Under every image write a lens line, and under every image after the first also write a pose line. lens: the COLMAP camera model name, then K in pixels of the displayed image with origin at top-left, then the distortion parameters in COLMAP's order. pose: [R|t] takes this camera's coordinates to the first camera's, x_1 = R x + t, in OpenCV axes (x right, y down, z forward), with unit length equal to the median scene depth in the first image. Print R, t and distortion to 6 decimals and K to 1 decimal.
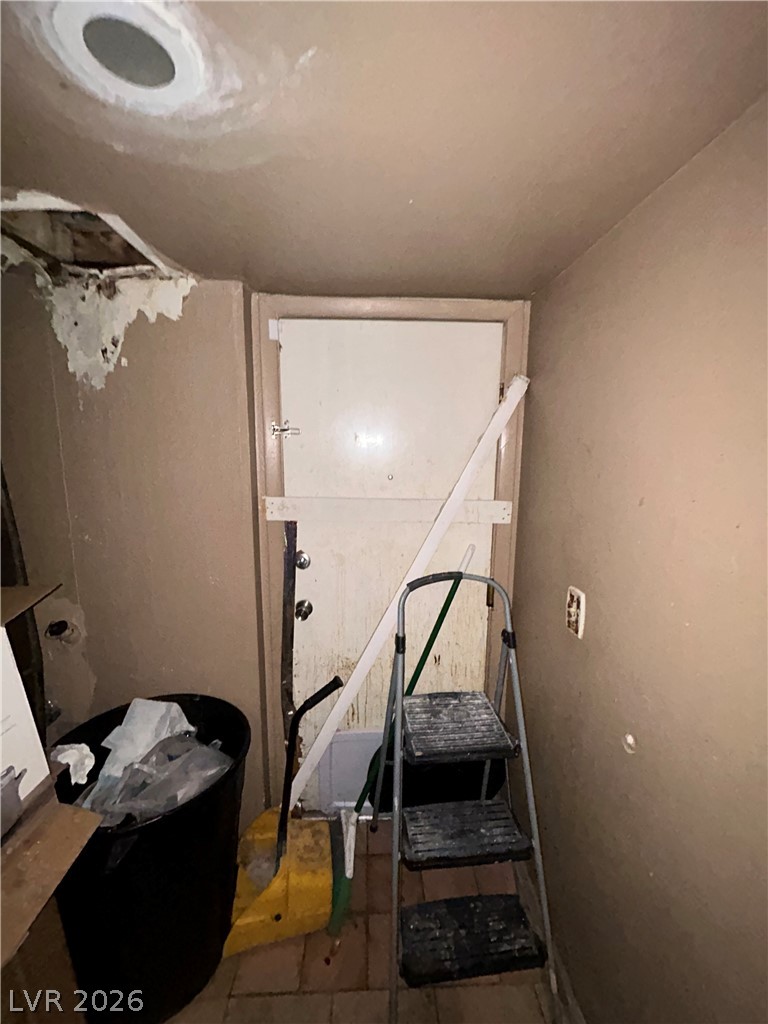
lens RADIAL K [[413.7, 0, 384.0], [0, 413.7, 512.0], [0, 0, 1]] dist [-0.003461, 0.002776]
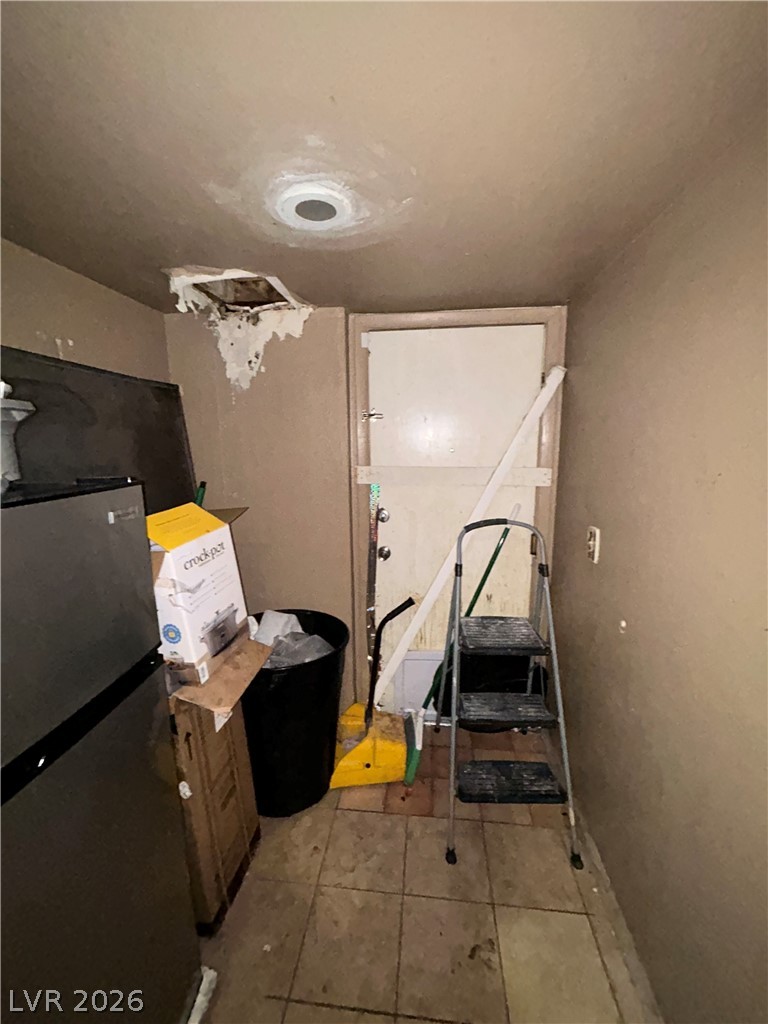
lens RADIAL K [[413.7, 0, 384.0], [0, 413.7, 512.0], [0, 0, 1]] dist [-0.003461, 0.002776]
pose [[0.988978, 0.006316, -0.147926, -0.002819], [-0.004514, 0.999912, 0.012510, 0.108206], [0.147992, -0.011704, 0.988919, -0.350768]]
